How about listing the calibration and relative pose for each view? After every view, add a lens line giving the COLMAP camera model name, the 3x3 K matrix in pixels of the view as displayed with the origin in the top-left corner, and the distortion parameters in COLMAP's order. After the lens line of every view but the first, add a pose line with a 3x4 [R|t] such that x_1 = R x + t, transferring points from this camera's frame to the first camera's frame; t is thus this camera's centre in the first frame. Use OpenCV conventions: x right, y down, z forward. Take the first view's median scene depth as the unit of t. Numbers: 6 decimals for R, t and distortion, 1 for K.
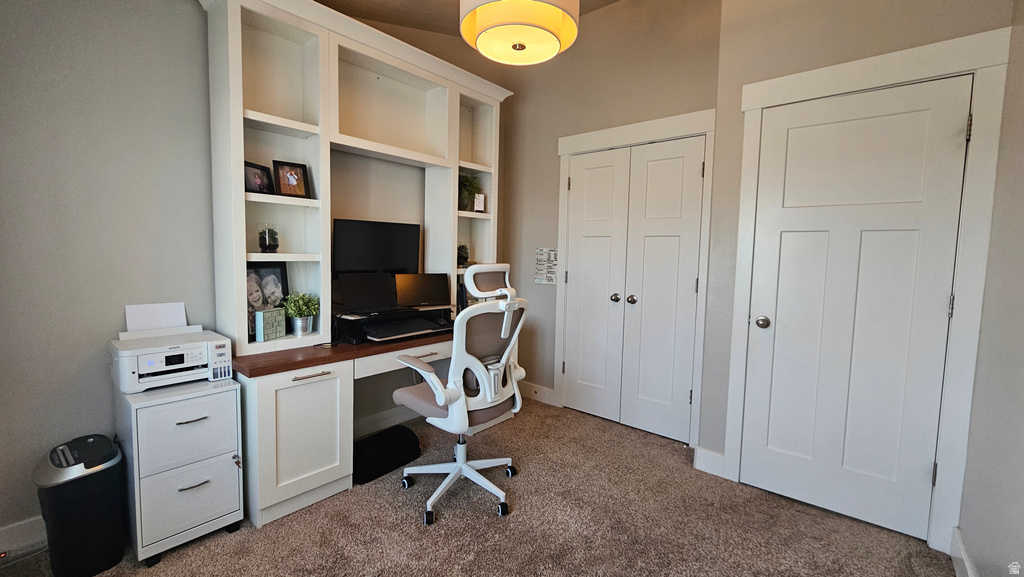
lens RADIAL K [[417.1, 0, 518.2], [0, 417.1, 285.2], [0, 0, 1]] dist [-0.010786, 0.000025]
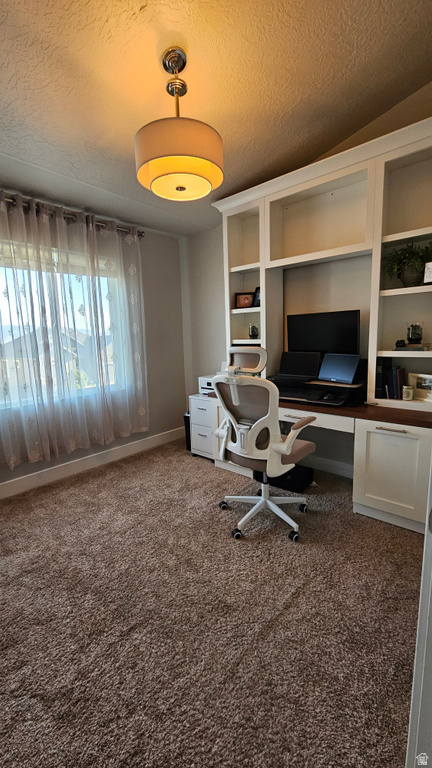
lens RADIAL K [[312.8, 0, 219.3], [0, 312.8, 380.5], [0, 0, 1]] dist [-0.010786, 0.000025]
pose [[-0.005513, 0.127509, -0.991822, 0.813095], [-0.039238, 0.991046, 0.127627, -0.065363], [0.999215, 0.039621, -0.000460, 0.852052]]
